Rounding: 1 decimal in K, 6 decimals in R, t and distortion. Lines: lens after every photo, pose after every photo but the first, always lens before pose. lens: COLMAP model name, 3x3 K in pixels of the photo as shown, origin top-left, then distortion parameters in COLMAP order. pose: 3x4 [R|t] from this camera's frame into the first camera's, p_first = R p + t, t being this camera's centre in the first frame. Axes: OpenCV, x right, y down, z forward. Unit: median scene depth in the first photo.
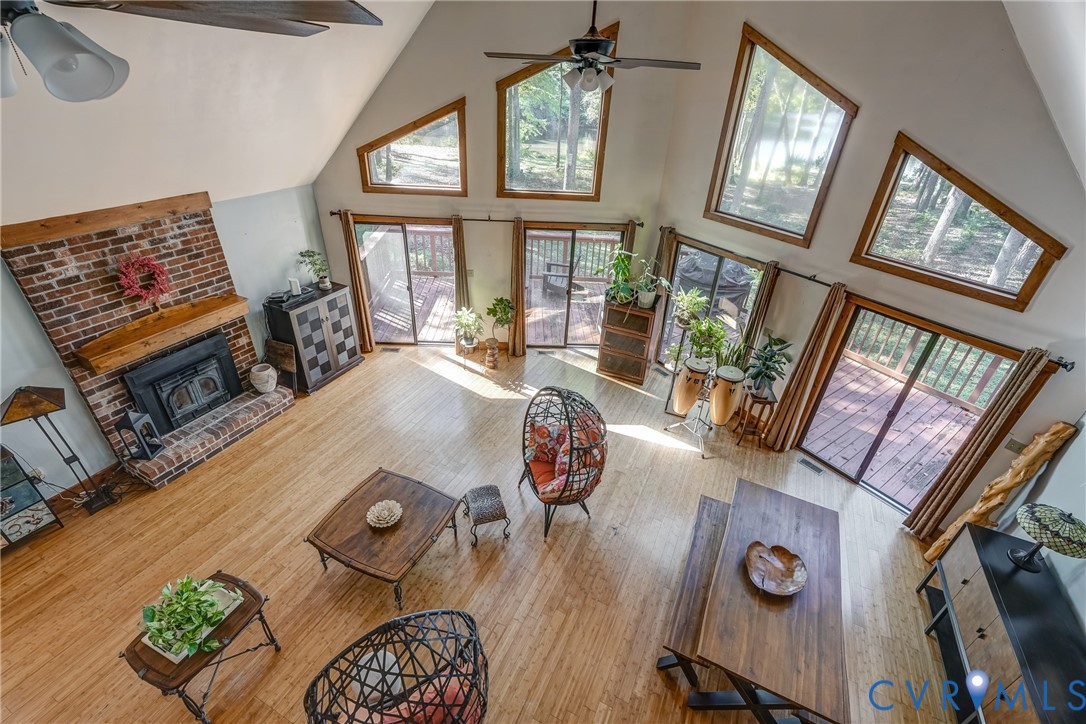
lens RADIAL K [[482.7, 0, 549.4], [0, 482.7, 361.9], [0, 0, 1]] dist [-0.011581, 0.005983]
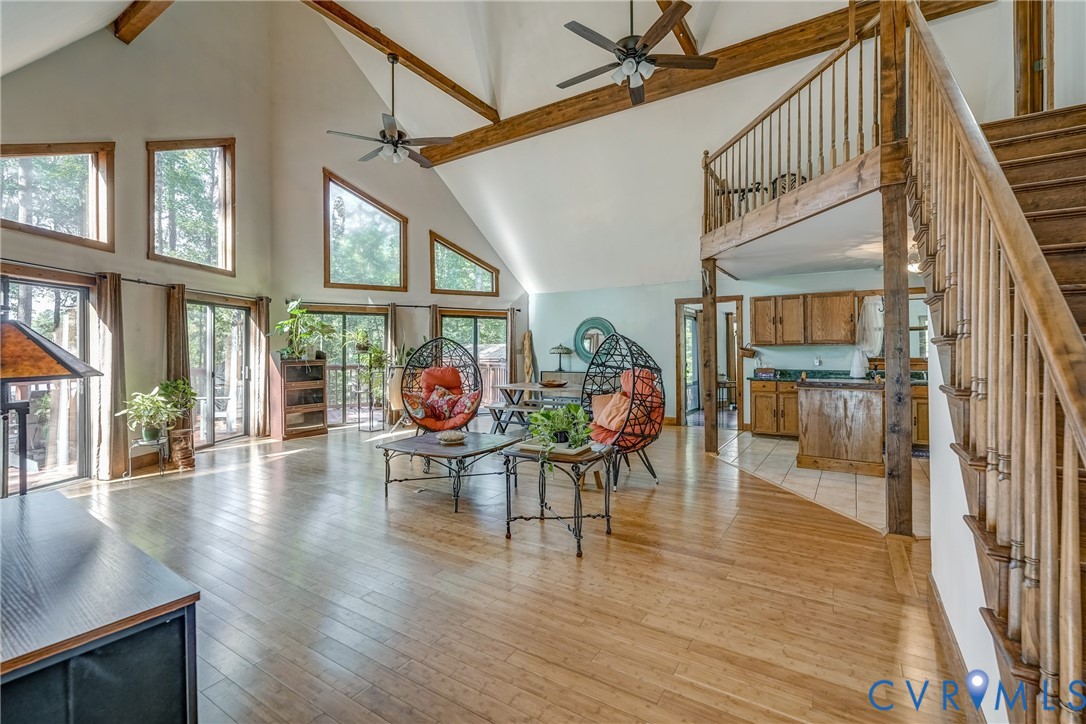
lens RADIAL K [[482.7, 0, 550.5], [0, 482.7, 343.7], [0, 0, 1]] dist [-0.011581, 0.005983]
pose [[0.094819, -0.035761, 0.994852, -1.111591], [0.528654, 0.848605, -0.019882, 0.220804], [-0.843525, 0.527818, 0.099369, 0.497813]]
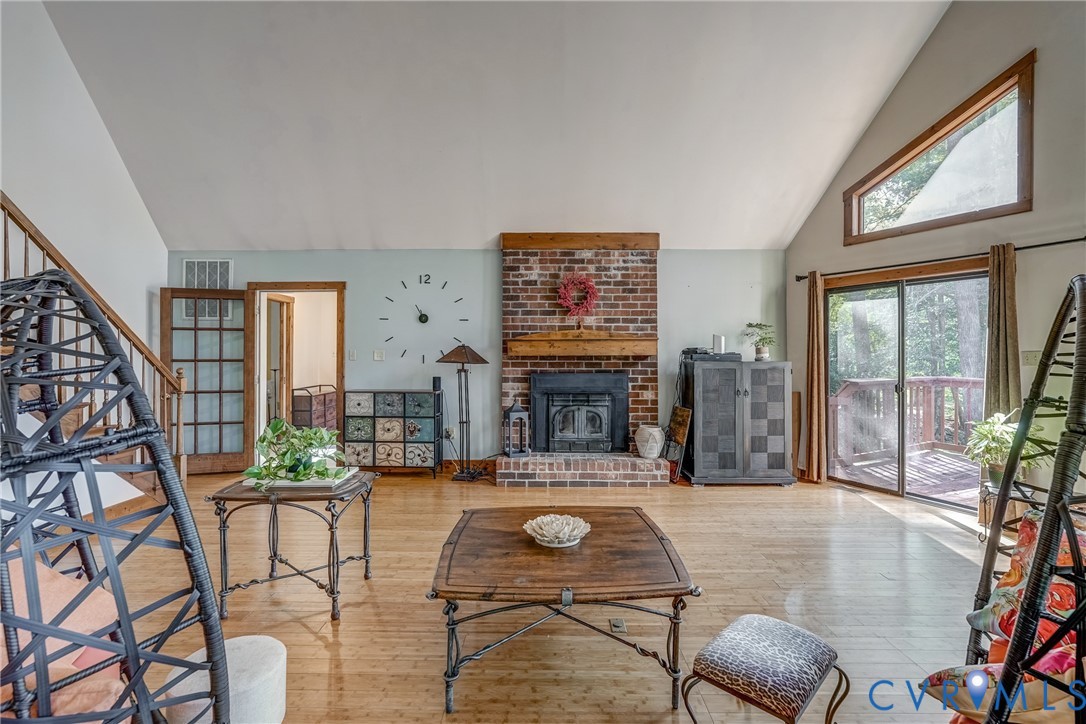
lens RADIAL K [[482.7, 0, 546.8], [0, 482.7, 351.3], [0, 0, 1]] dist [-0.011581, 0.005983]
pose [[0.422571, -0.053209, -0.904767, 0.101047], [-0.455070, 0.850861, -0.262578, 0.233224], [0.783802, 0.522690, 0.335335, 0.587957]]
